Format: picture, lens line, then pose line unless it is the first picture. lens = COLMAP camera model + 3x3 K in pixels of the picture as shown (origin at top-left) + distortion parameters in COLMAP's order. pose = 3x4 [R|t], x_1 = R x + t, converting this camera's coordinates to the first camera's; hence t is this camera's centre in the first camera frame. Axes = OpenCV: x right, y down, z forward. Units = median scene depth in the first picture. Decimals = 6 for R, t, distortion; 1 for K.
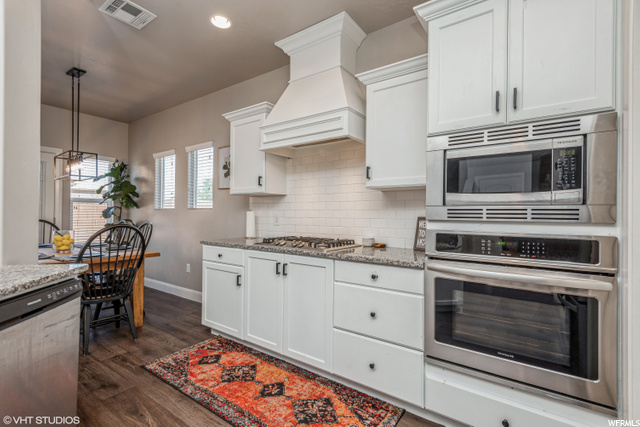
lens RADIAL K [[300.3, 0, 316.9], [0, 300.3, 212.7], [0, 0, 1]] dist [0.014006, -0.001194]
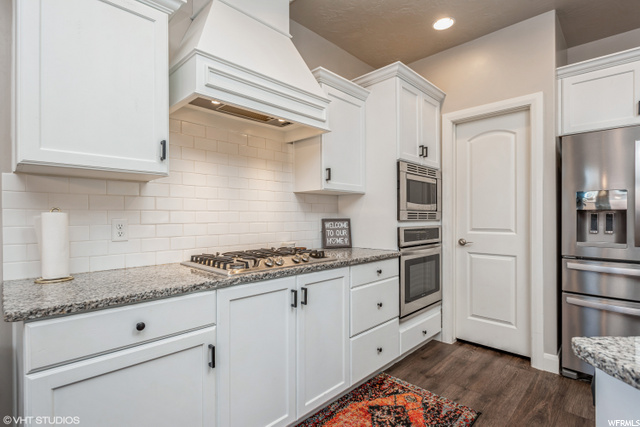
lens RADIAL K [[314.3, 0, 315.6], [0, 314.3, 217.3], [0, 0, 1]] dist [-0.000905, 0.000304]
pose [[0.145923, -0.008094, 0.989263, -1.014366], [-0.001843, 0.999963, 0.008453, -0.002056], [-0.989294, -0.003057, 0.145903, 1.059461]]
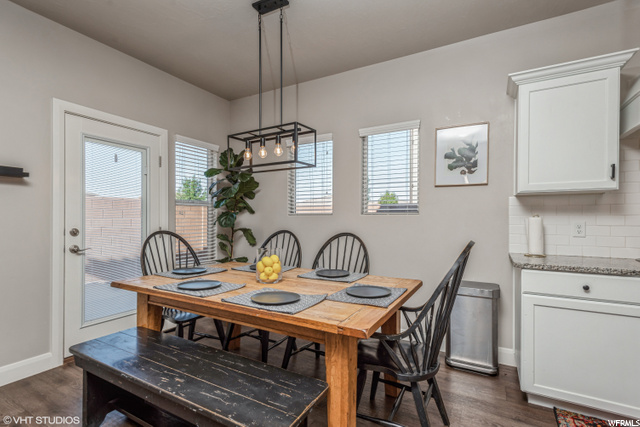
lens RADIAL K [[294.7, 0, 316.7], [0, 294.7, 219.2], [0, 0, 1]] dist [-0.003189, -0.000681]
pose [[0.994770, -0.009310, 0.101719, -1.397730], [0.008373, 0.999918, 0.009641, -0.019382], [-0.101801, -0.008739, 0.994766, 0.655577]]
